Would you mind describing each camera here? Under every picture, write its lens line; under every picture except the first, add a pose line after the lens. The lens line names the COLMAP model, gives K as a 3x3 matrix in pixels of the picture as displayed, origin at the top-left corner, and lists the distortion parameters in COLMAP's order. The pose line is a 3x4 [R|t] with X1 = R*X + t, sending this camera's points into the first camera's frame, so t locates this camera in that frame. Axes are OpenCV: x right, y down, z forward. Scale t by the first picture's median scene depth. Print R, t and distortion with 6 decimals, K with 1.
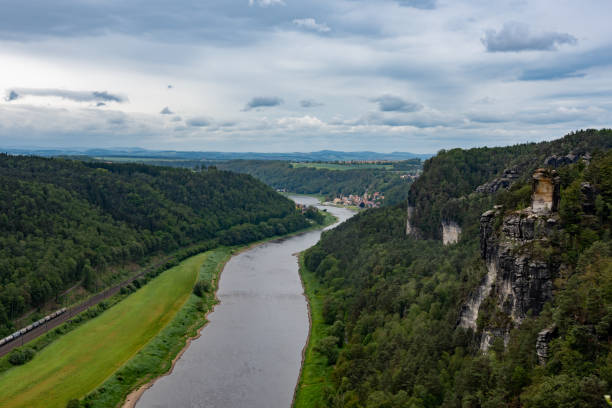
lens RADIAL K [[977.5, 0, 300.0], [0, 977.5, 189.8], [0, 0, 1]] dist [0.007311, 0.000000]
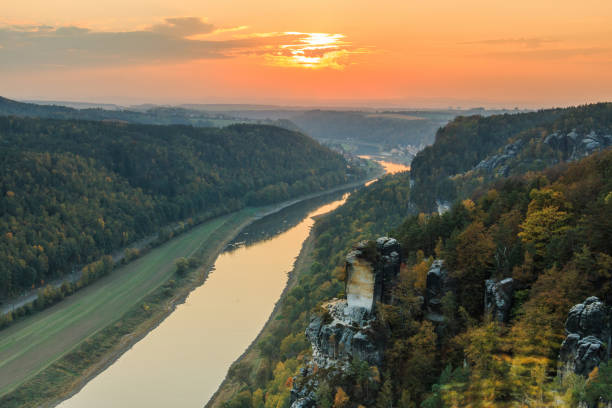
lens RADIAL K [[799.6, 0, 293.0], [0, 799.6, 219.7], [0, 0, 1]] dist [0.078881, 0.000000]
pose [[0.990702, 0.011270, -0.135584, 0.121651], [0.004400, 0.993388, 0.114719, -0.042675], [0.135981, -0.114249, 0.984102, 0.218555]]
